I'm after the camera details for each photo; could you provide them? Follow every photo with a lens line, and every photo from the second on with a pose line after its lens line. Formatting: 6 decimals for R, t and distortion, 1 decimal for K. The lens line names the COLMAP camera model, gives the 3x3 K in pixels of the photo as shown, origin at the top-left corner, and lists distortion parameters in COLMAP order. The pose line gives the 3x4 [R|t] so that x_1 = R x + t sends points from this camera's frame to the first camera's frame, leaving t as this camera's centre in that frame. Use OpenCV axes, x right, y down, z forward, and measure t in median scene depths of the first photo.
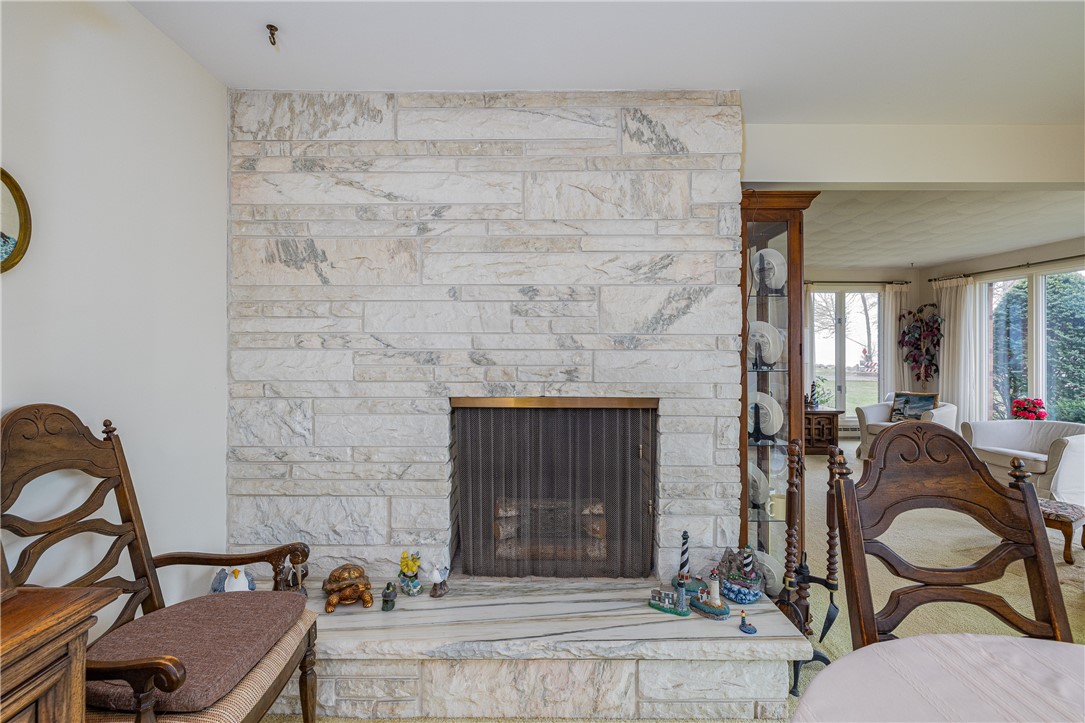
lens RADIAL K [[472.2, 0, 534.6], [0, 472.2, 354.4], [0, 0, 1]] dist [0.000896, 0.000270]
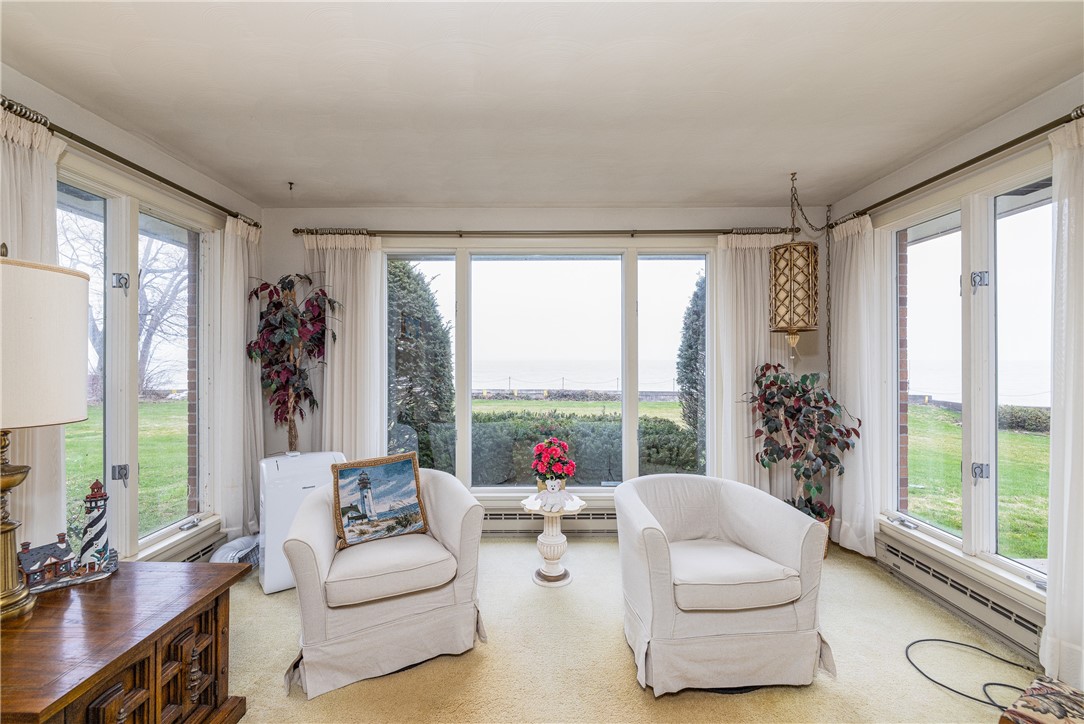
lens RADIAL K [[471.8, 0, 534.4], [0, 471.8, 360.5], [0, 0, 1]] dist [0.000896, 0.000270]
pose [[0.027089, 0.000861, 0.999633, 0.343635], [0.011486, 0.999933, -0.001172, -0.008534], [-0.999567, 0.011513, 0.027078, 0.784649]]
